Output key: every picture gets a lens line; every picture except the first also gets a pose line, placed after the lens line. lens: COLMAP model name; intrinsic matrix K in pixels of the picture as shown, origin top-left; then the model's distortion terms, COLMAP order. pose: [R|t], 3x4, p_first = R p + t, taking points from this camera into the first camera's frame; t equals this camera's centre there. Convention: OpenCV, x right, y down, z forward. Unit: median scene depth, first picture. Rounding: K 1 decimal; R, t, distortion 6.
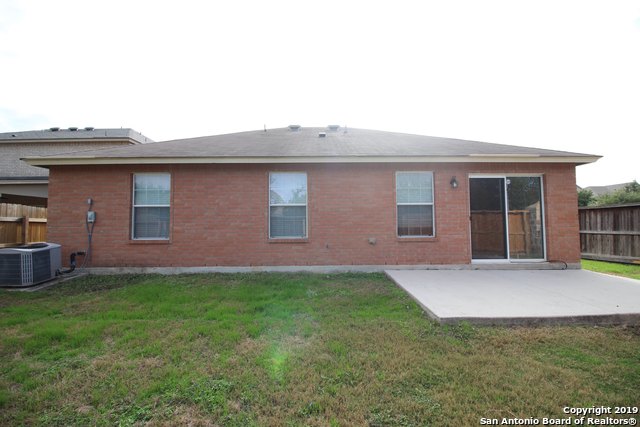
lens RADIAL K [[293.5, 0, 318.3], [0, 293.5, 212.2], [0, 0, 1]] dist [-0.011144, -0.000218]
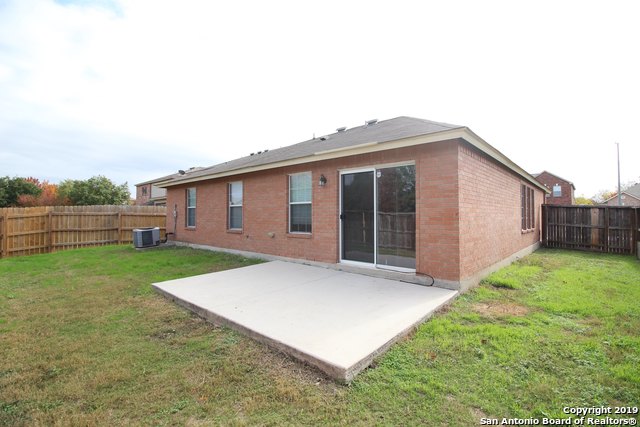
lens RADIAL K [[293.5, 0, 314.3], [0, 293.5, 213.8], [0, 0, 1]] dist [-0.011144, -0.000218]
pose [[0.731981, 0.003993, -0.681314, 1.114917], [0.016820, 0.999572, 0.023930, -0.013363], [0.681118, -0.028976, 0.731600, 0.242461]]
